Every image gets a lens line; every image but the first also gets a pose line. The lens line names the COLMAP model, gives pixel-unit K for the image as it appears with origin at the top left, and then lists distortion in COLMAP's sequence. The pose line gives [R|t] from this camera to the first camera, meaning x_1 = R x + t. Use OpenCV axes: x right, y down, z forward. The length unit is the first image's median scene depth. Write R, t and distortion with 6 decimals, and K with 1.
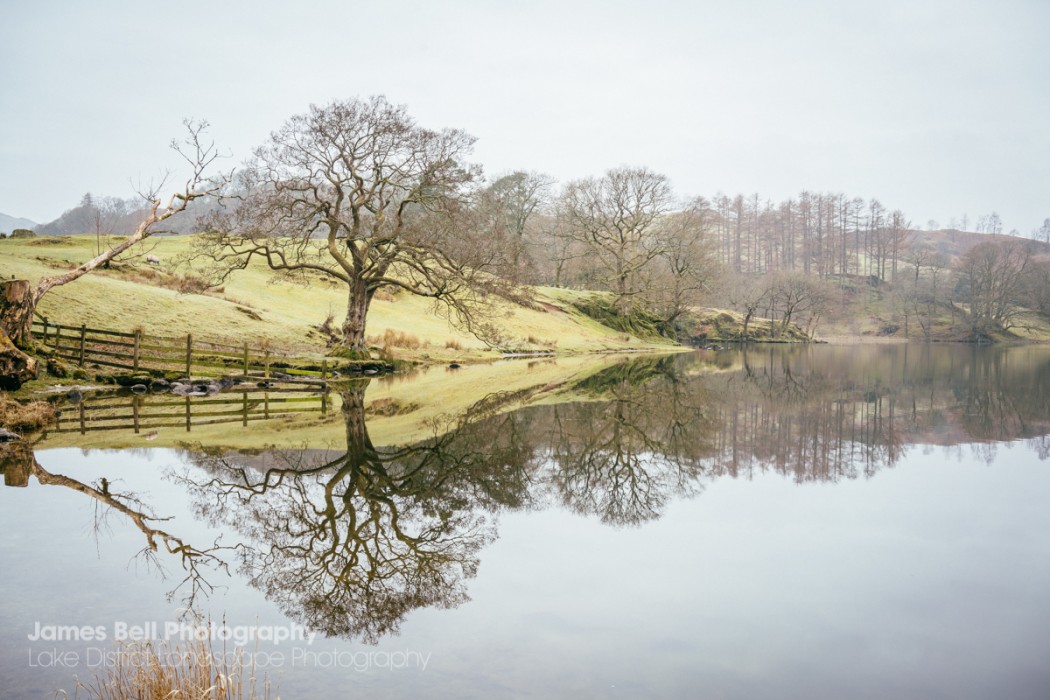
lens RADIAL K [[1070.8, 0, 523.4], [0, 1070.8, 348.3], [0, 0, 1]] dist [0.054116, -0.209439]
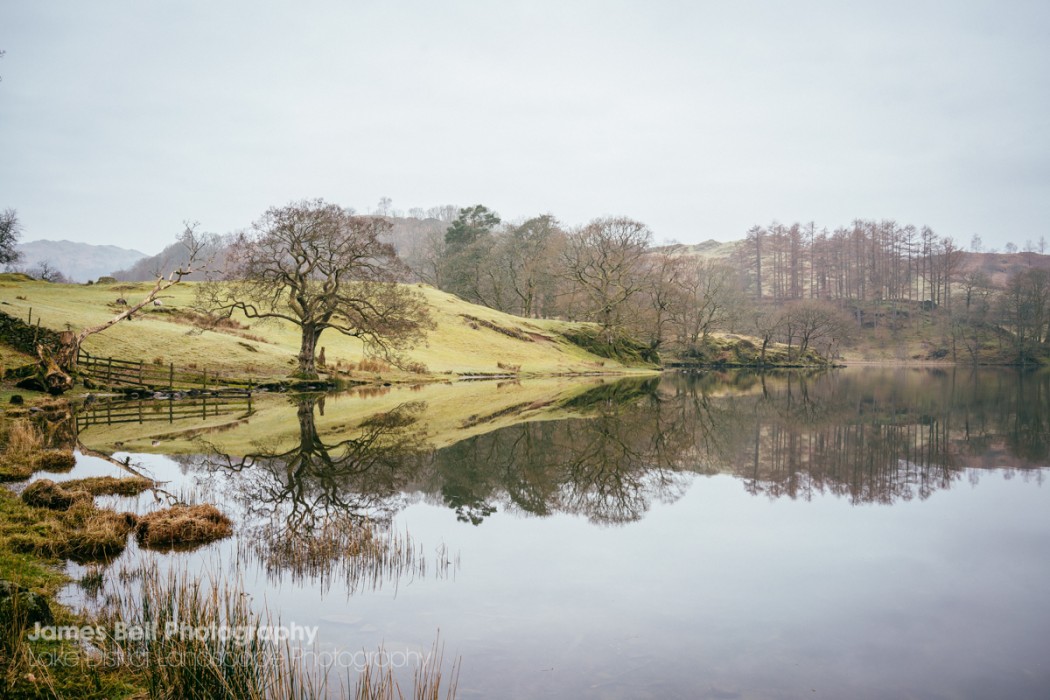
lens RADIAL K [[1070.8, 0, 523.4], [0, 1070.8, 348.3], [0, 0, 1]] dist [0.054116, -0.209439]
pose [[0.996129, -0.004690, -0.087777, 0.100904], [0.002648, 0.999724, -0.023362, 0.001188], [0.087863, 0.023039, 0.995866, -0.158708]]
